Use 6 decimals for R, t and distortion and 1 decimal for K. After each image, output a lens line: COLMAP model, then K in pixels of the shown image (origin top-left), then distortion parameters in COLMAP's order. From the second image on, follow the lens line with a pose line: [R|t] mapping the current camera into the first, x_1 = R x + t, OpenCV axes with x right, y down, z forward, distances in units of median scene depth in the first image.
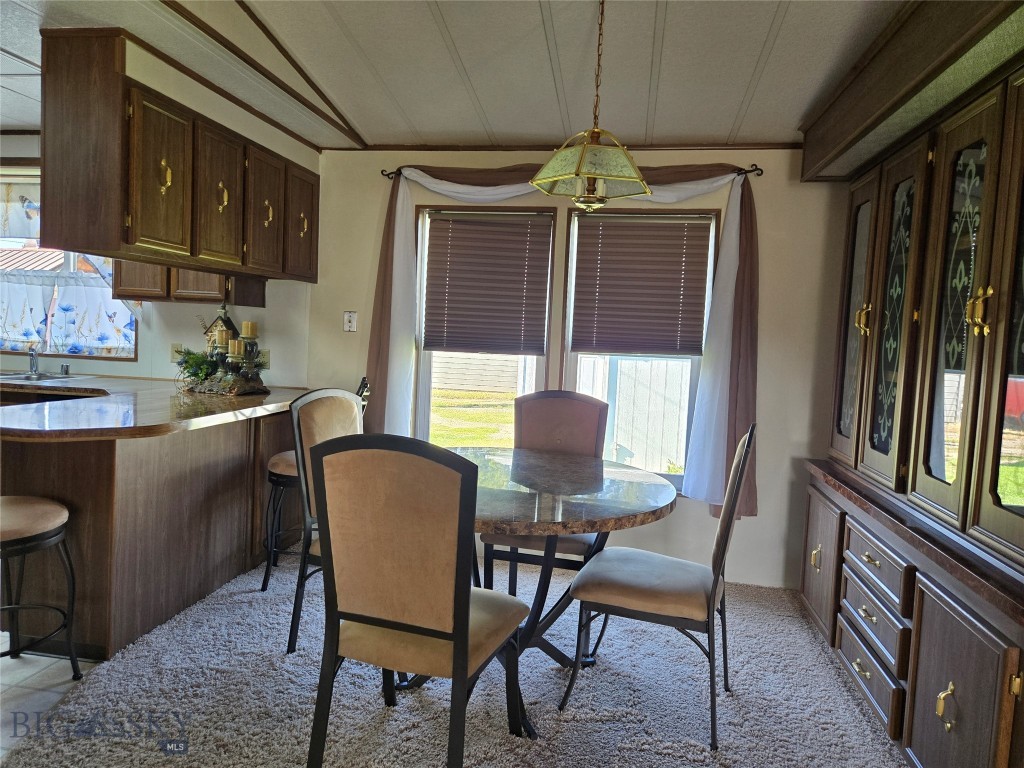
lens RADIAL K [[696.5, 0, 512.0], [0, 696.5, 384.0], [0, 0, 1]] dist [0.055665, 0.001592]
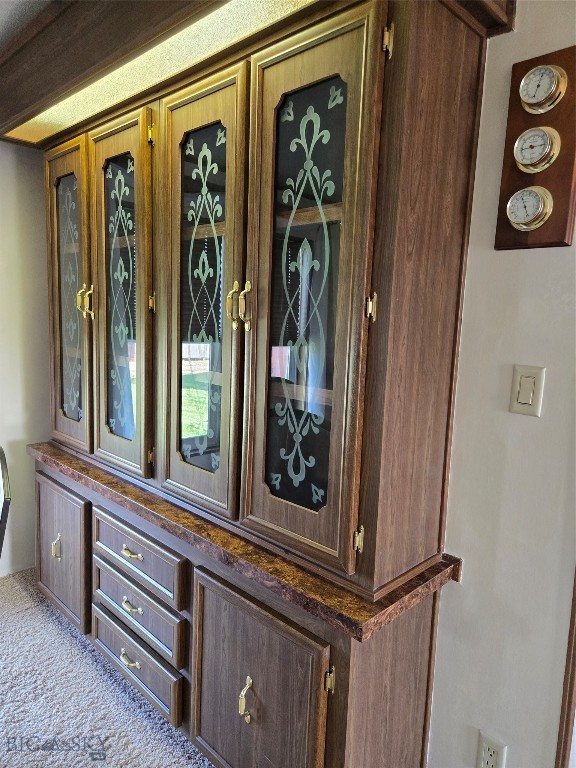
lens RADIAL K [[439.8, 0, 288.7], [0, 439.8, 406.3], [0, 0, 1]] dist [0.058022, -0.057187]
pose [[0.517164, -0.135891, 0.845030, 0.124867], [0.010300, 0.988232, 0.152616, -0.046440], [-0.855824, -0.070224, 0.512478, 0.513293]]
